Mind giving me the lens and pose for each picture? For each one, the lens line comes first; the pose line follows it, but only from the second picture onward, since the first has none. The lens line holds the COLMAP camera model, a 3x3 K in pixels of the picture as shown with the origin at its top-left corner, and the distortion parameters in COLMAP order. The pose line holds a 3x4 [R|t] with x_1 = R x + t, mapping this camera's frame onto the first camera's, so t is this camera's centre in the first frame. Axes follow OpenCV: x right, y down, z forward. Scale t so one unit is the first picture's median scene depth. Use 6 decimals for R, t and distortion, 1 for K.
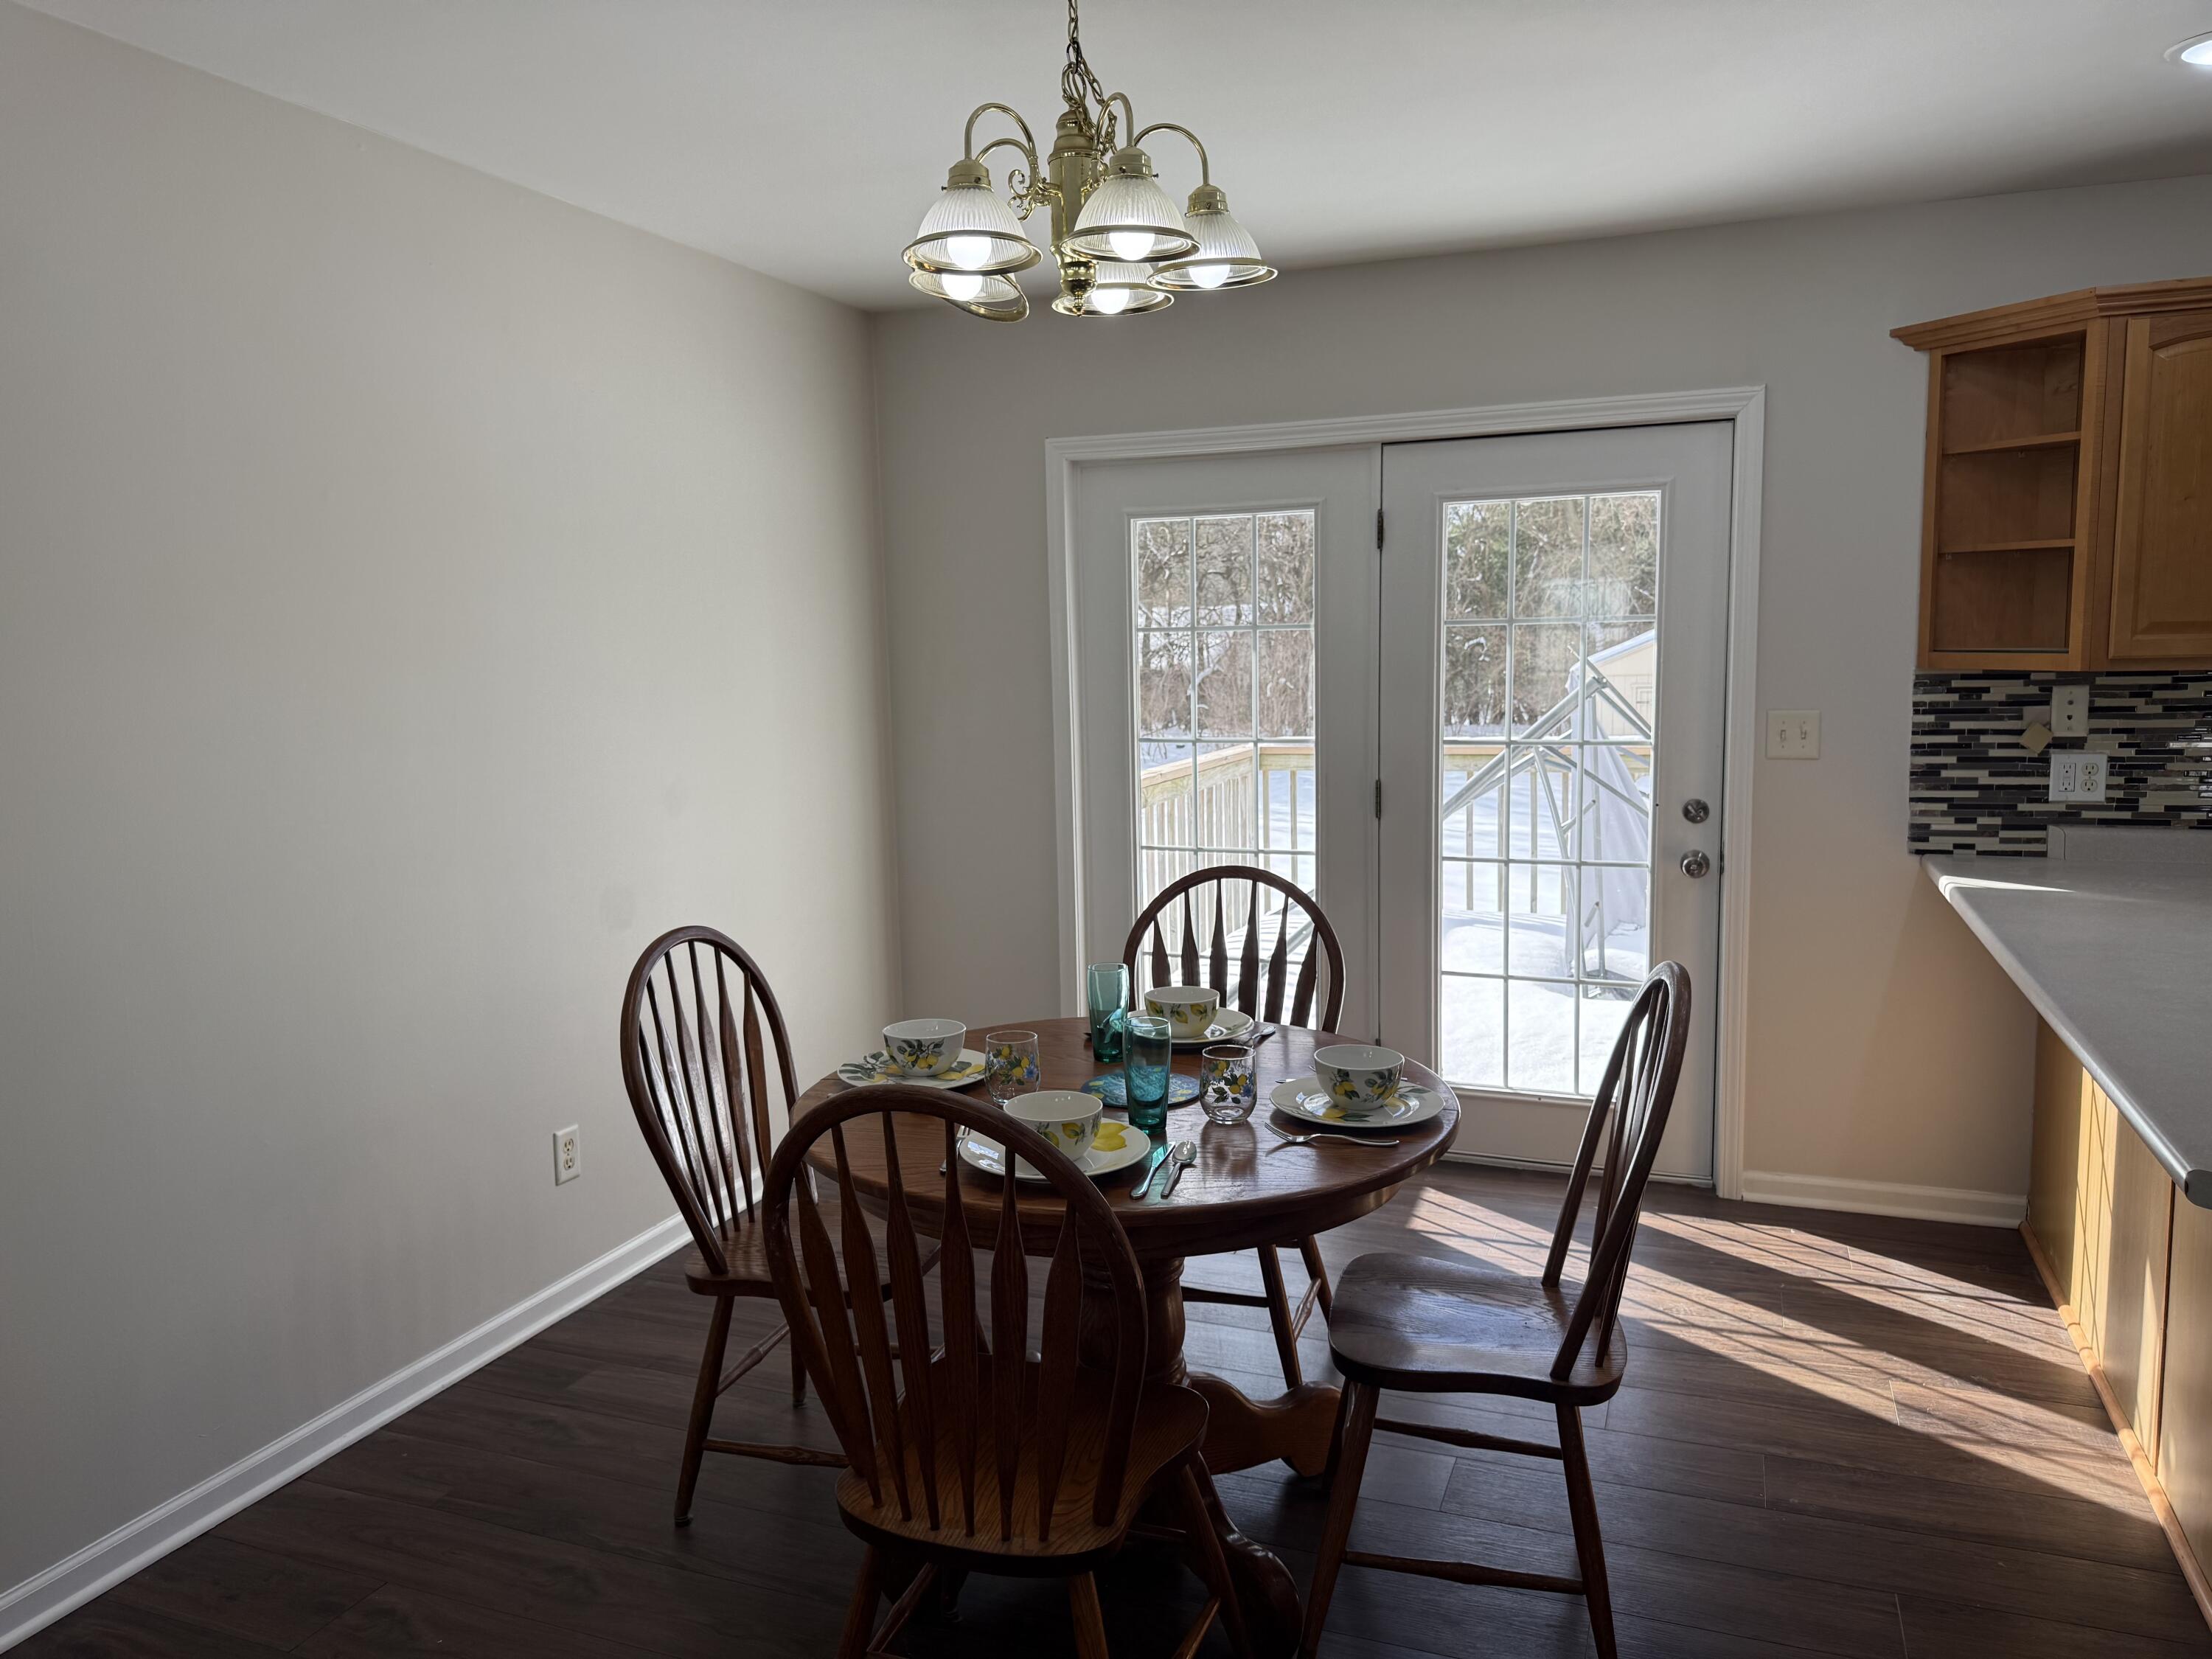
lens RADIAL K [[1580.7, 0, 1106.0], [0, 1580.7, 829.5], [0, 0, 1]] dist [0.008377, -0.001821]
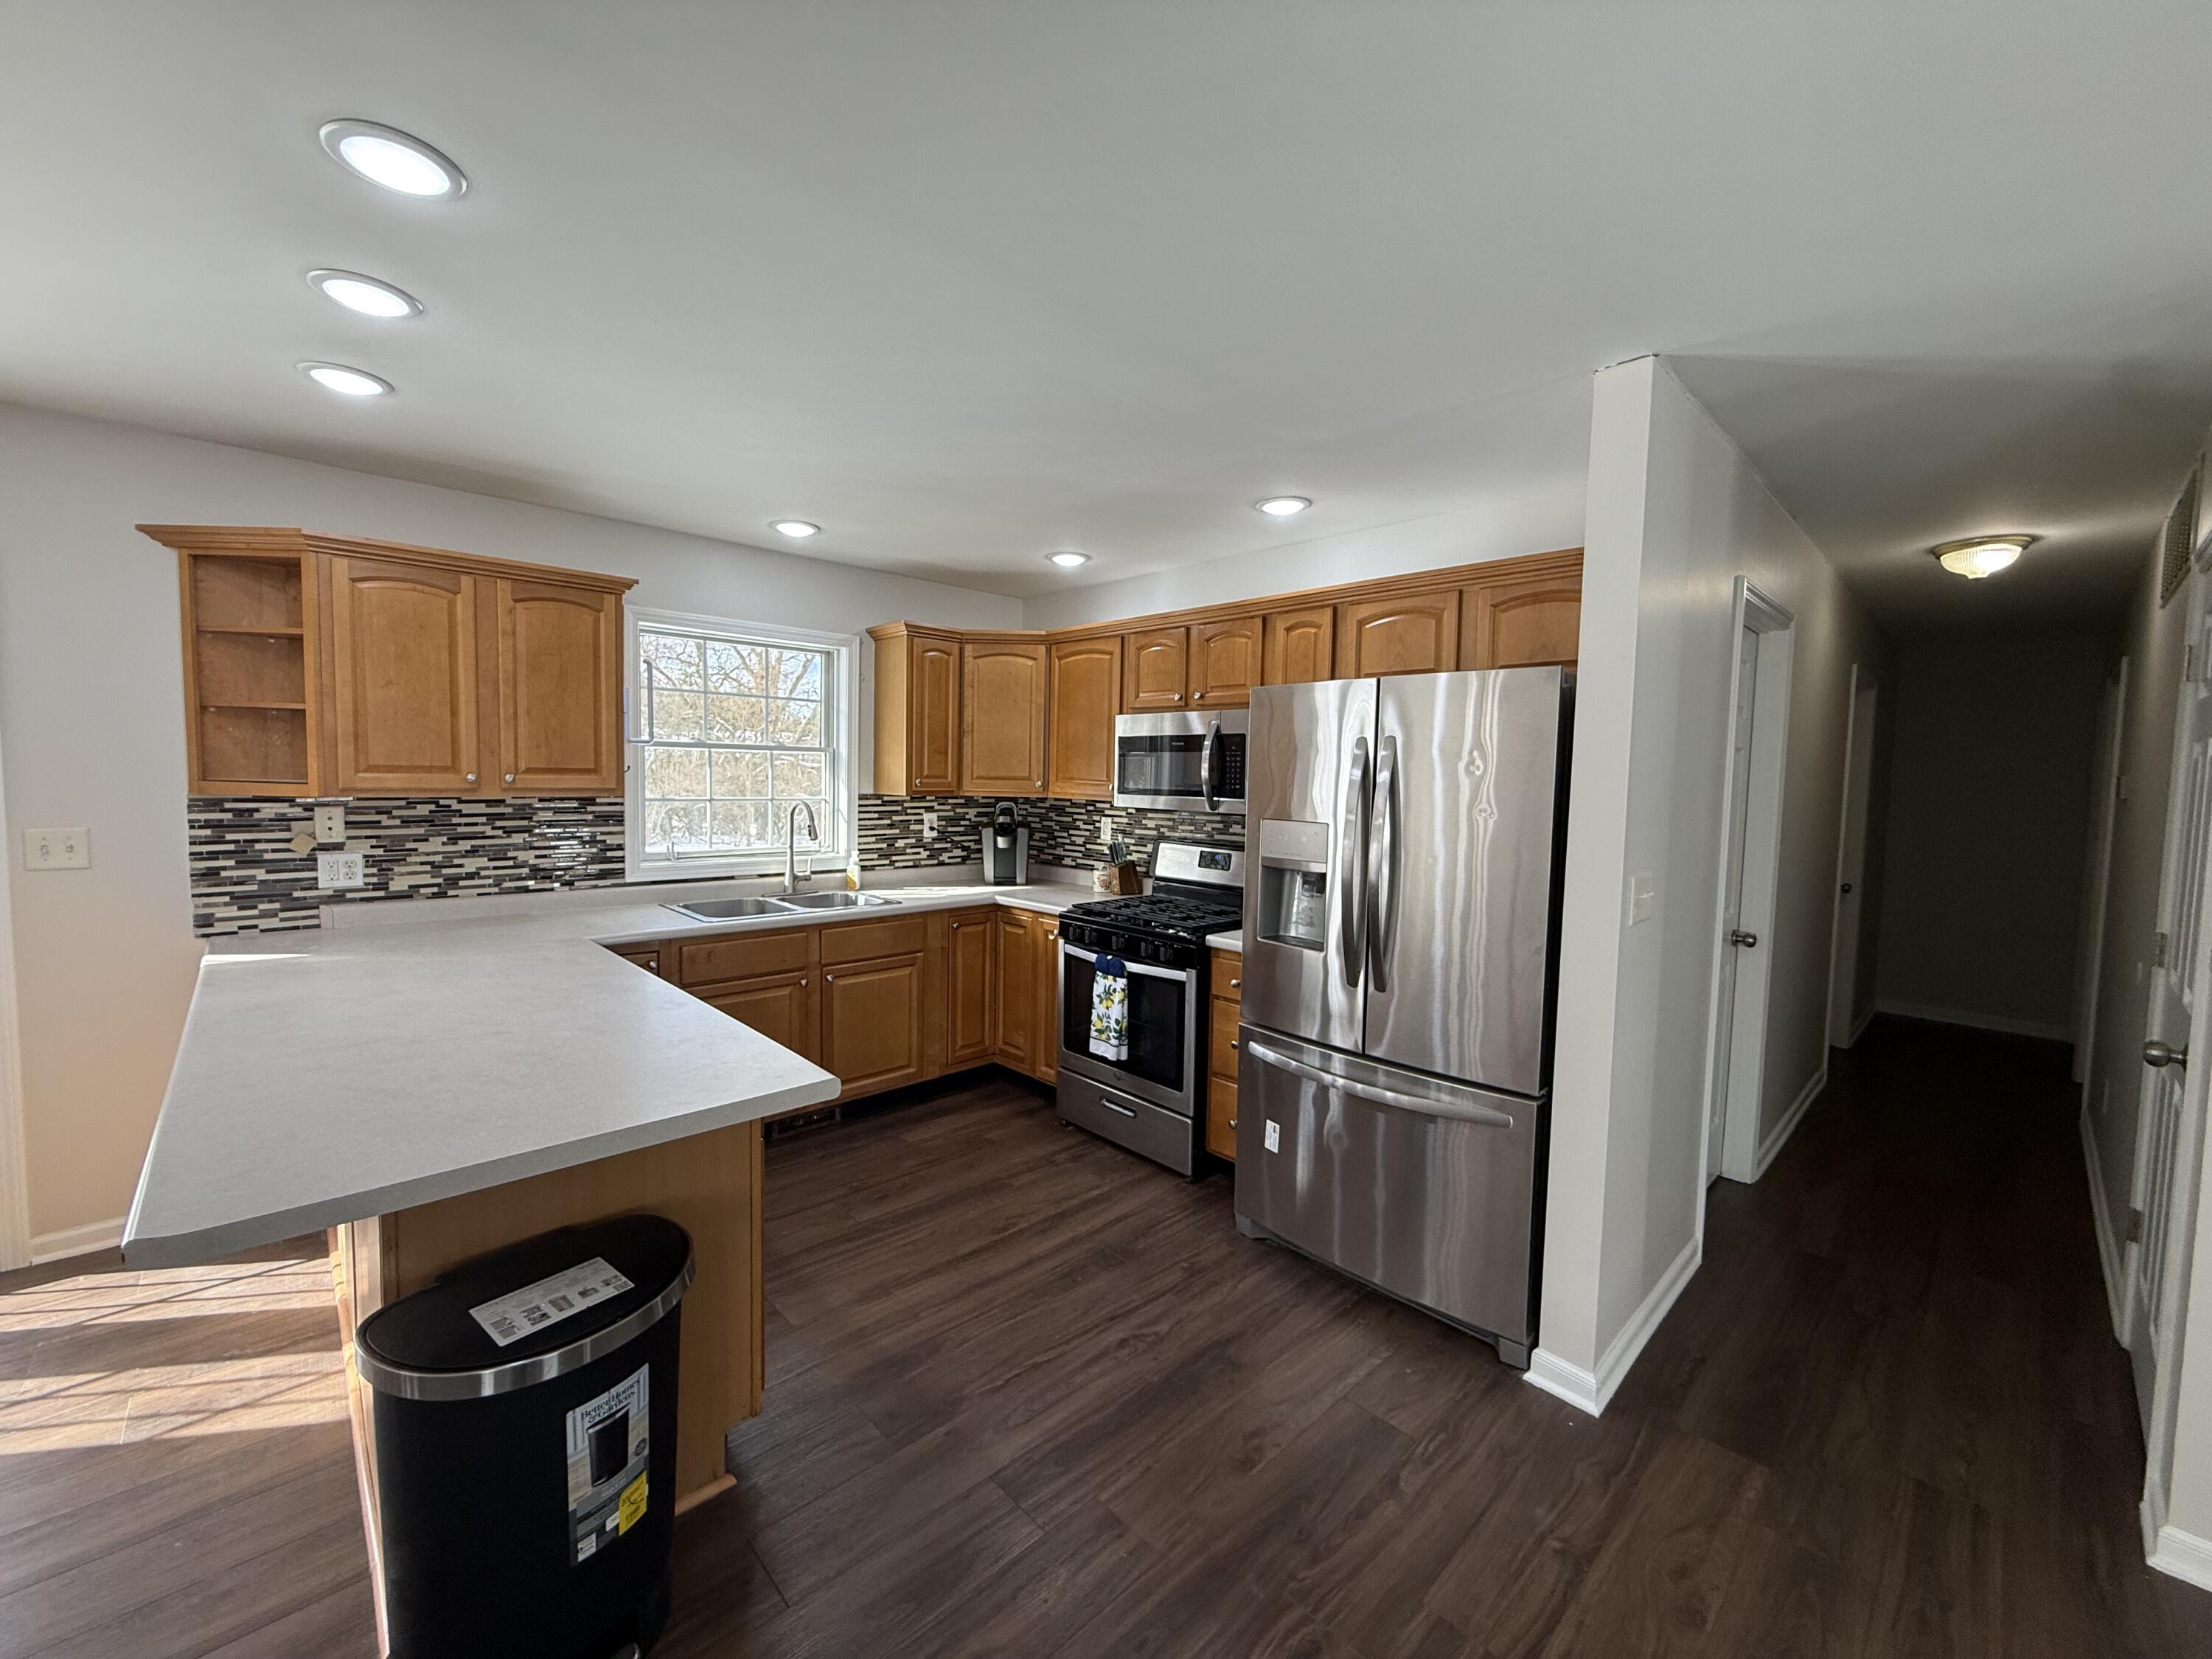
lens RADIAL K [[880.4, 0, 1101.6], [0, 880.4, 825.2], [0, 0, 1]] dist [0.001293, 0.000813]
pose [[0.428253, -0.022341, 0.903383, 0.186806], [0.079144, 0.996780, -0.012868, -0.008750], [-0.900186, 0.077008, 0.428643, 0.032674]]
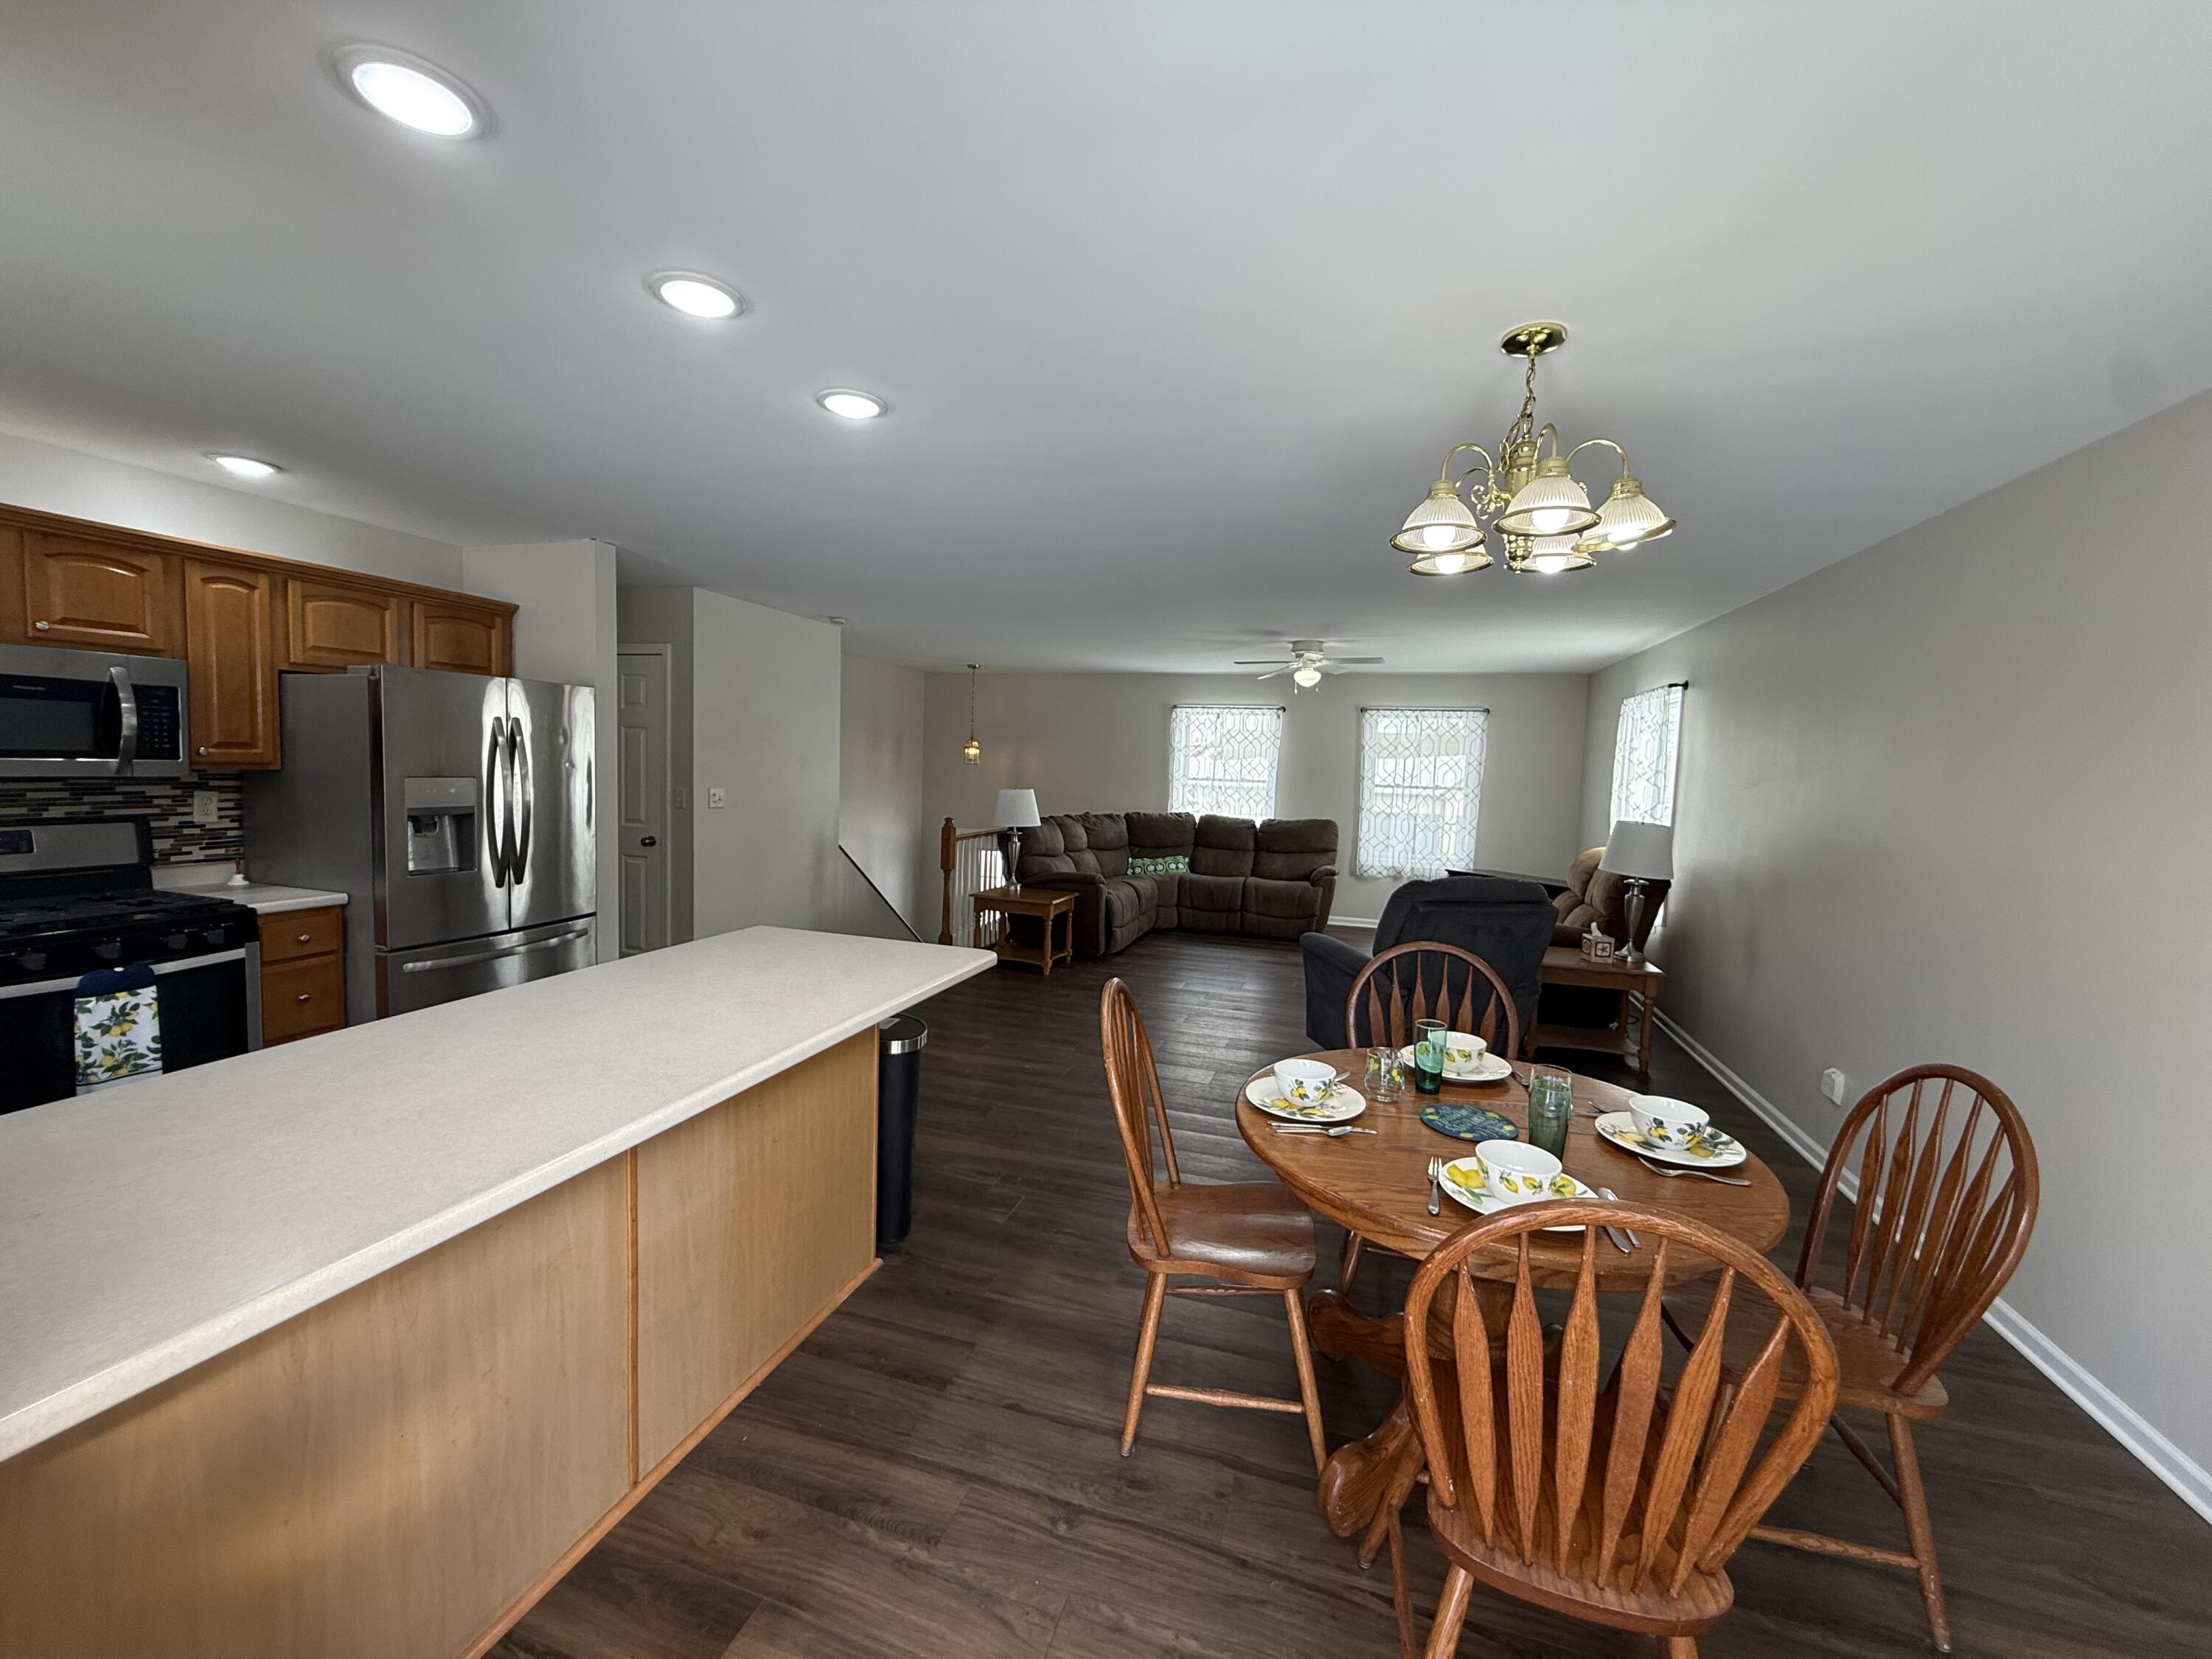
lens RADIAL K [[880.4, 0, 1101.6], [0, 880.4, 825.2], [0, 0, 1]] dist [0.001293, 0.000813]
pose [[-0.997833, -0.008890, -0.065201, 0.269935], [-0.021385, 0.980857, 0.193550, -0.150664], [0.062233, 0.194525, -0.978921, 1.141571]]
